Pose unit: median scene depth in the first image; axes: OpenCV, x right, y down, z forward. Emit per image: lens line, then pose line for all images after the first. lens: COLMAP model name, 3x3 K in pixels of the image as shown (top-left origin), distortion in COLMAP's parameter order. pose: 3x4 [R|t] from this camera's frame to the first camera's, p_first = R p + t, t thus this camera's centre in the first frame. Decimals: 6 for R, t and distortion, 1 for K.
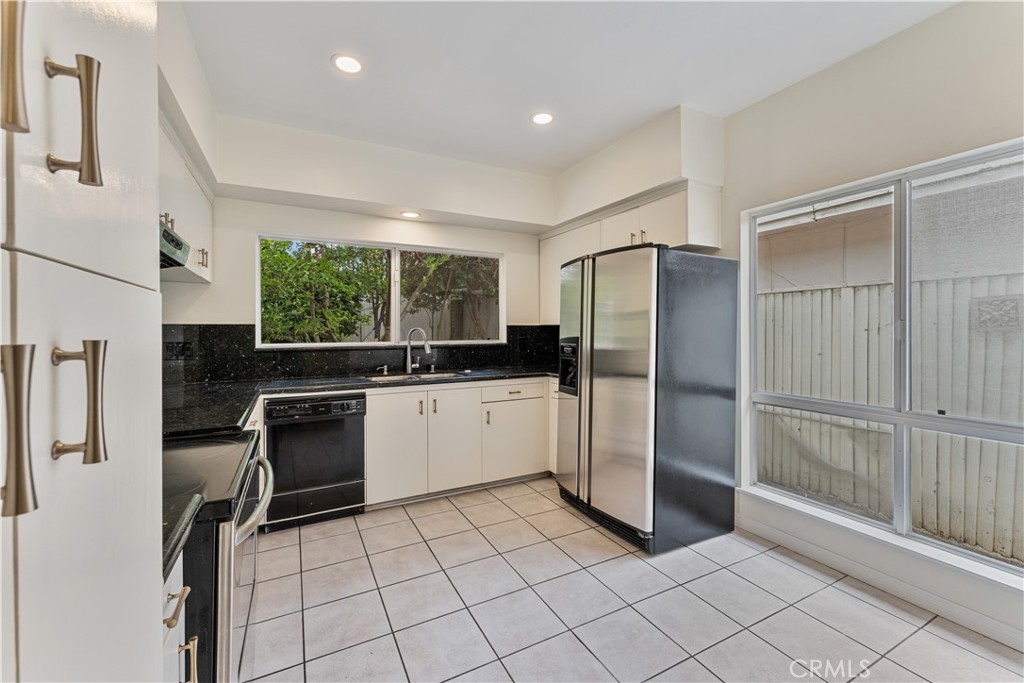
lens RADIAL K [[414.3, 0, 511.2], [0, 414.3, 332.1], [0, 0, 1]] dist [-0.000485, 0.000011]
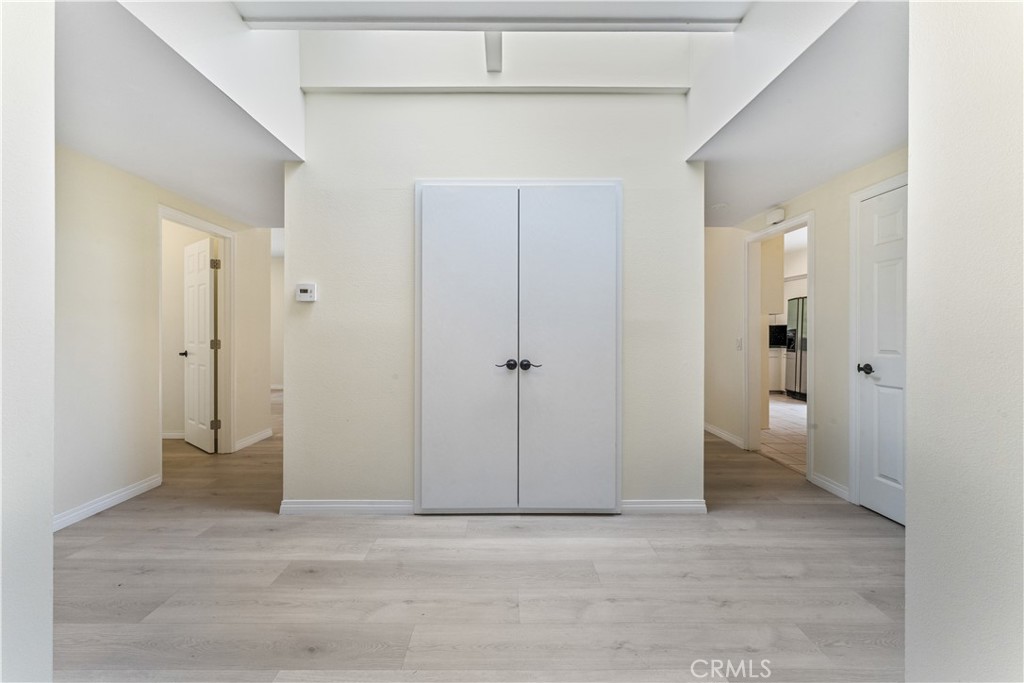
lens RADIAL K [[414.3, 0, 512.2], [0, 414.3, 339.9], [0, 0, 1]] dist [-0.000485, 0.000011]
pose [[0.894539, 0.005101, -0.446962, -0.241463], [-0.004681, 0.999987, 0.002044, 0.075055], [0.446966, 0.000263, 0.894551, -1.916037]]
